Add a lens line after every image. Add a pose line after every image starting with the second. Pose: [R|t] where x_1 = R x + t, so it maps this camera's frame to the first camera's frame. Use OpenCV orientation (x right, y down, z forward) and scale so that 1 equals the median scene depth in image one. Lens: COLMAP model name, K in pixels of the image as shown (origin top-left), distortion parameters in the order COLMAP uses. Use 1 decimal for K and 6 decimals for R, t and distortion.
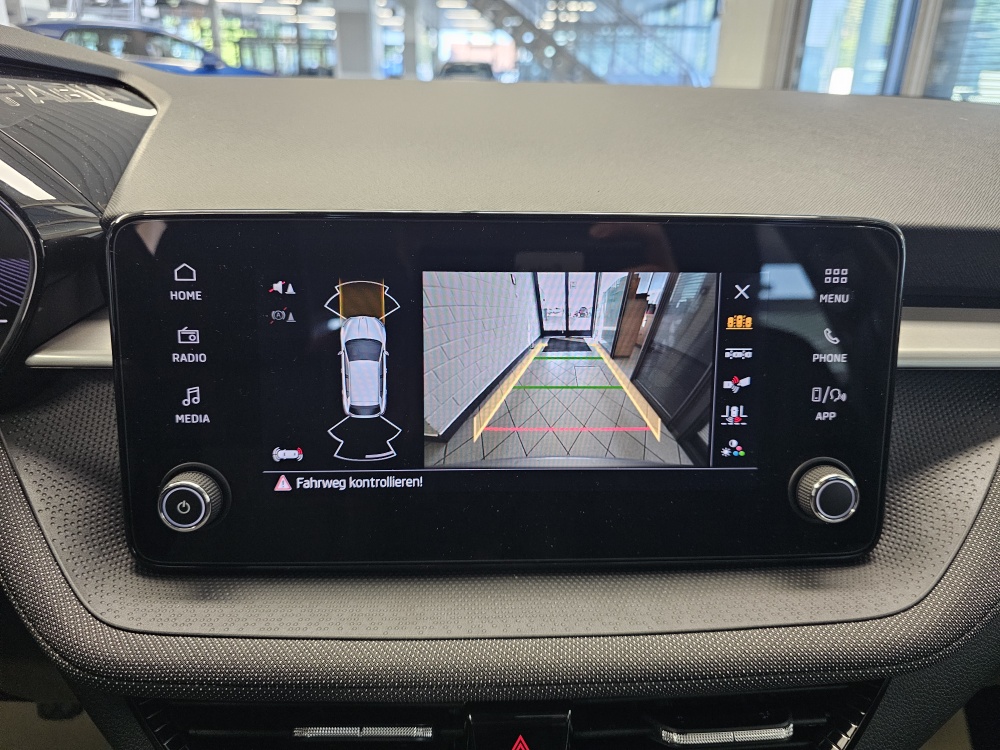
lens RADIAL K [[700.6, 0, 498.7], [0, 700.6, 366.7], [0, 0, 1]] dist [-0.002112, -0.020750]
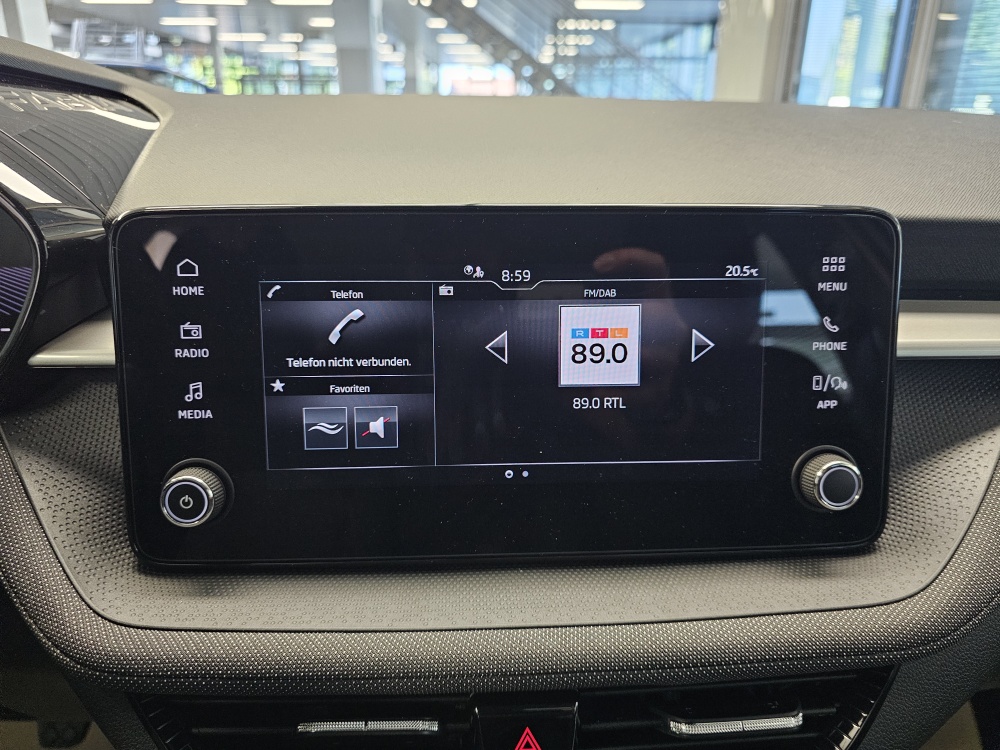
lens RADIAL K [[700.4, 0, 505.4], [0, 700.4, 378.7], [0, 0, 1]] dist [0.003004, -0.026100]
pose [[0.999899, -0.013639, 0.004045, 0.002647], [0.013743, 0.999542, -0.026965, 0.056711], [-0.003675, 0.027018, 0.999628, -0.003409]]
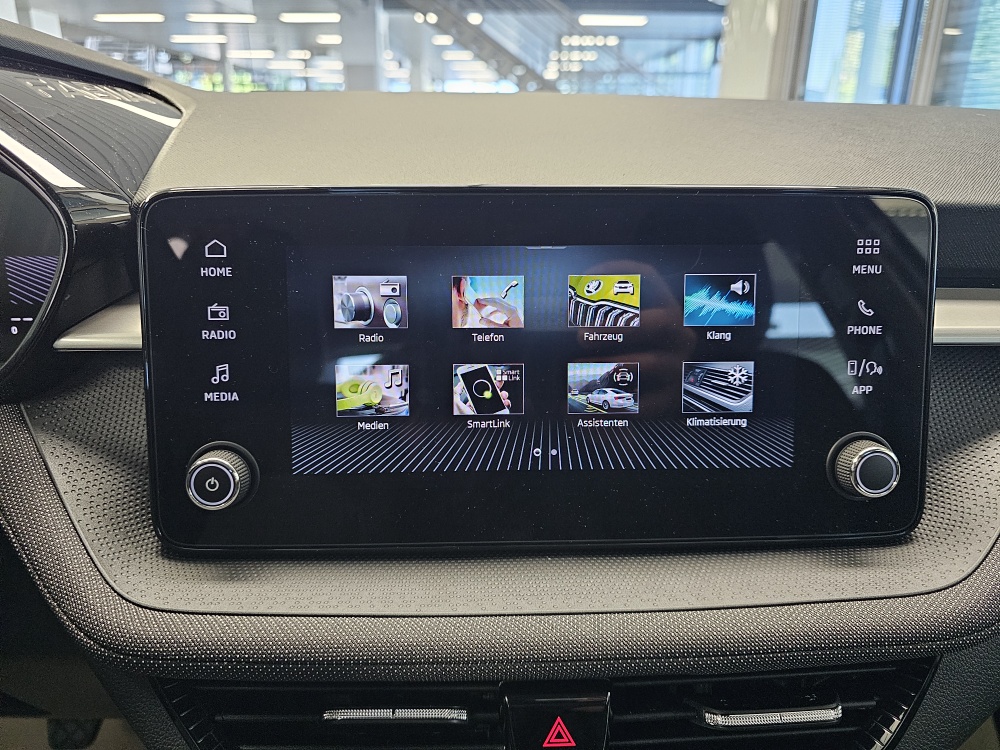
lens RADIAL K [[699.0, 0, 498.7], [0, 699.0, 376.5], [0, 0, 1]] dist [0.000089, -0.020779]
pose [[0.999889, -0.010917, -0.010113, -0.034635], [0.010416, 0.998775, -0.048369, 0.098014], [0.010629, 0.048258, 0.998778, 0.014637]]
